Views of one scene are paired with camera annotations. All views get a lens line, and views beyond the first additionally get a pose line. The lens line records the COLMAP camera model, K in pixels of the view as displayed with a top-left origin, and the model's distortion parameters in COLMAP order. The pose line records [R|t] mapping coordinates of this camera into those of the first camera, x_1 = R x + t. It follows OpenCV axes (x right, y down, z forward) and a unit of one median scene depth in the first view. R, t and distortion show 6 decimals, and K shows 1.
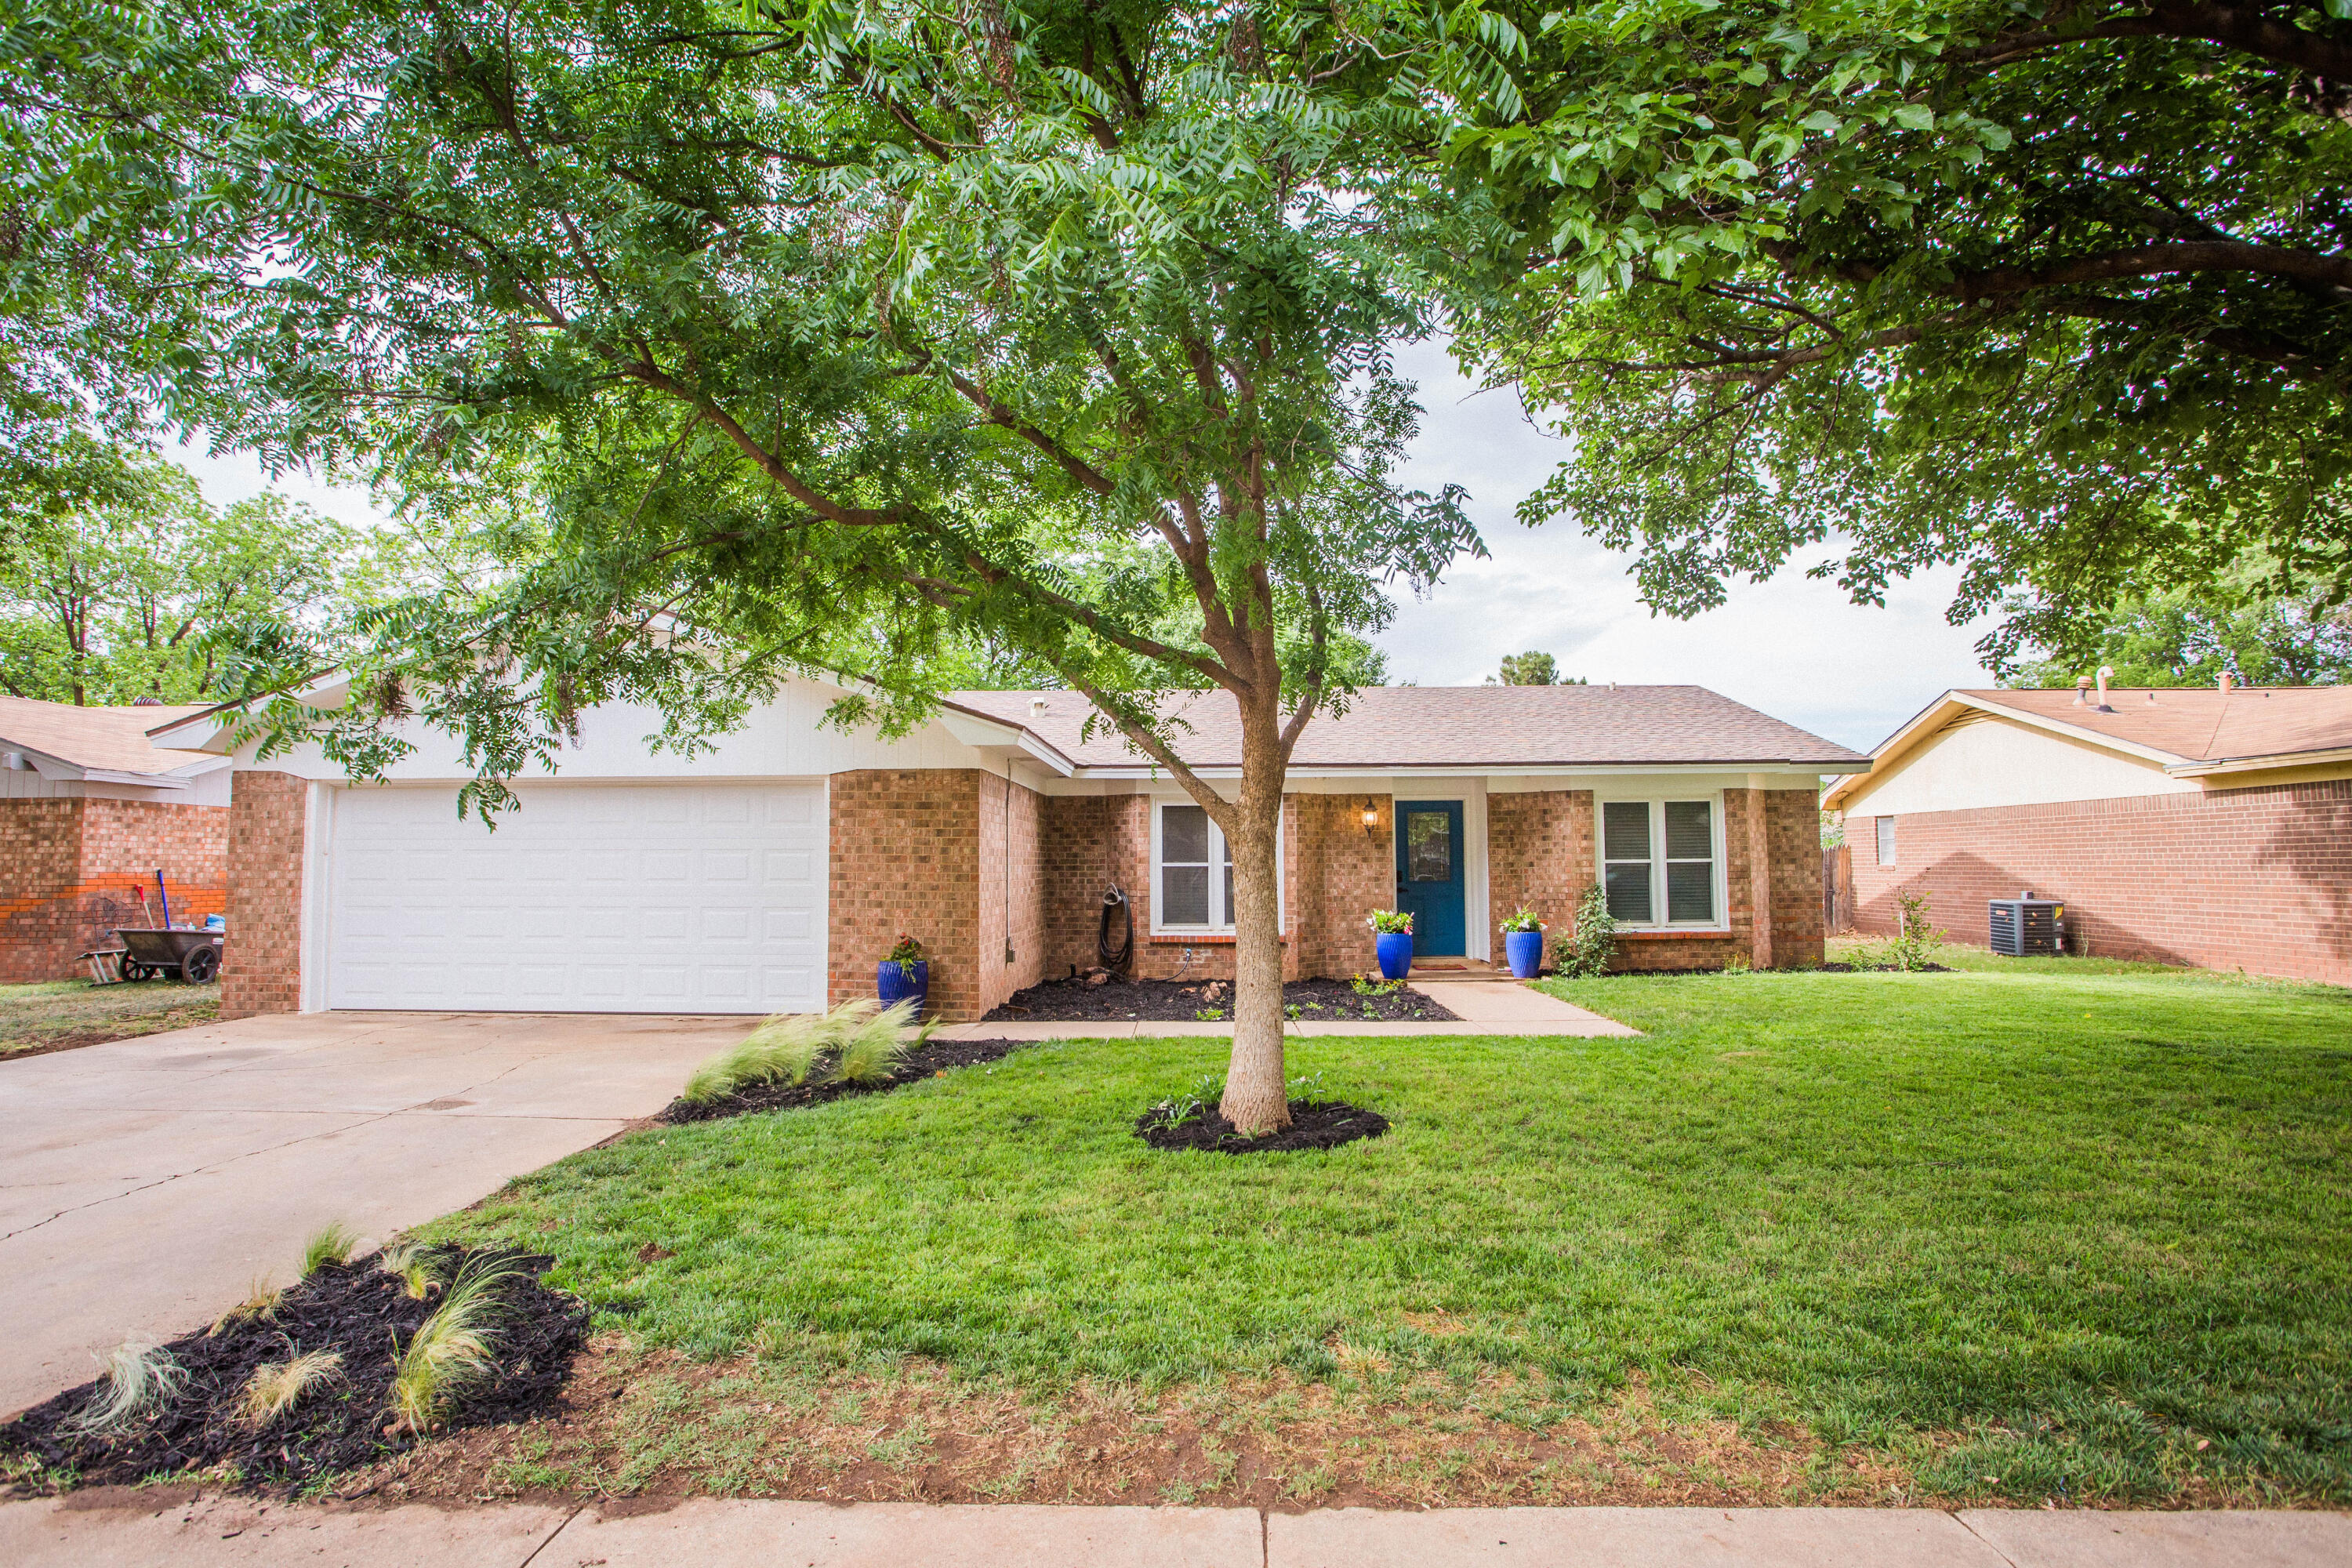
lens RADIAL K [[1202.0, 0, 1176.5], [0, 1202.0, 733.8], [0, 0, 1]] dist [-0.007454, -0.000965]
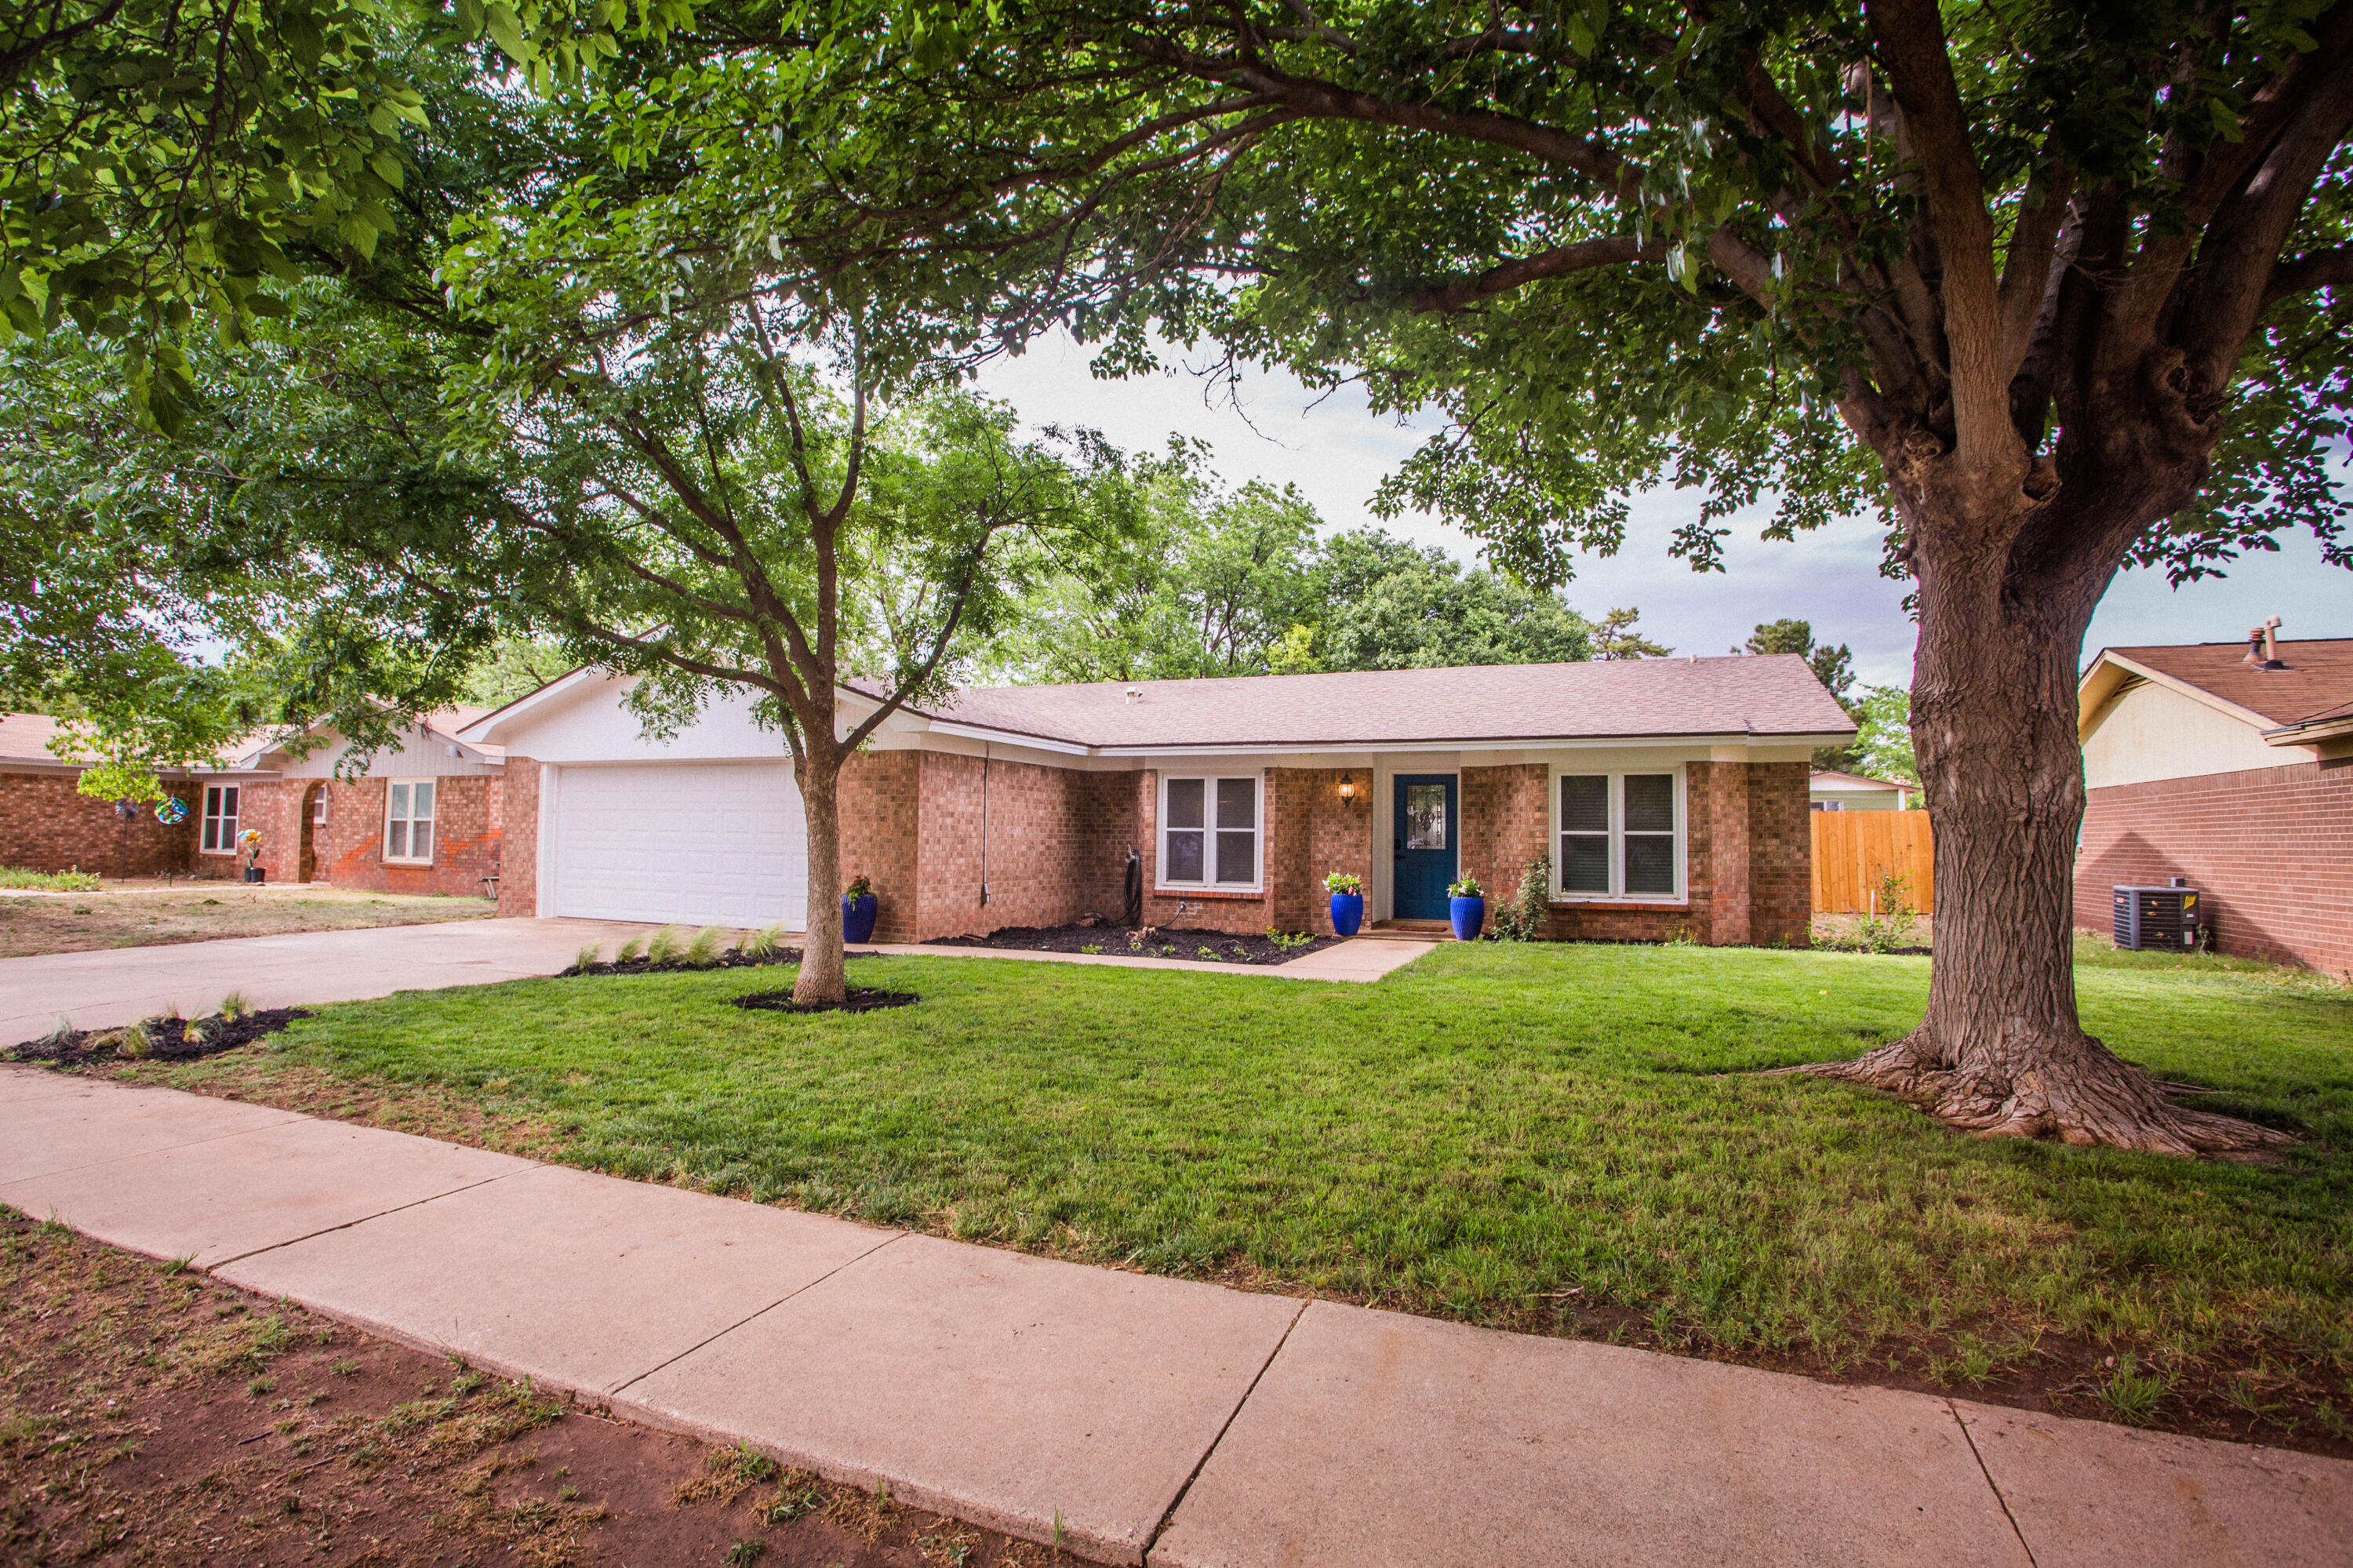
lens RADIAL K [[1123.6, 0, 1176.5], [0, 1123.6, 784.0], [0, 0, 1]] dist [-0.001075, 0.000536]
pose [[0.936517, 0.000282, -0.350622, 0.386215], [0.020878, 0.998180, 0.056568, 0.003003], [0.350000, -0.060297, 0.934807, -0.014272]]
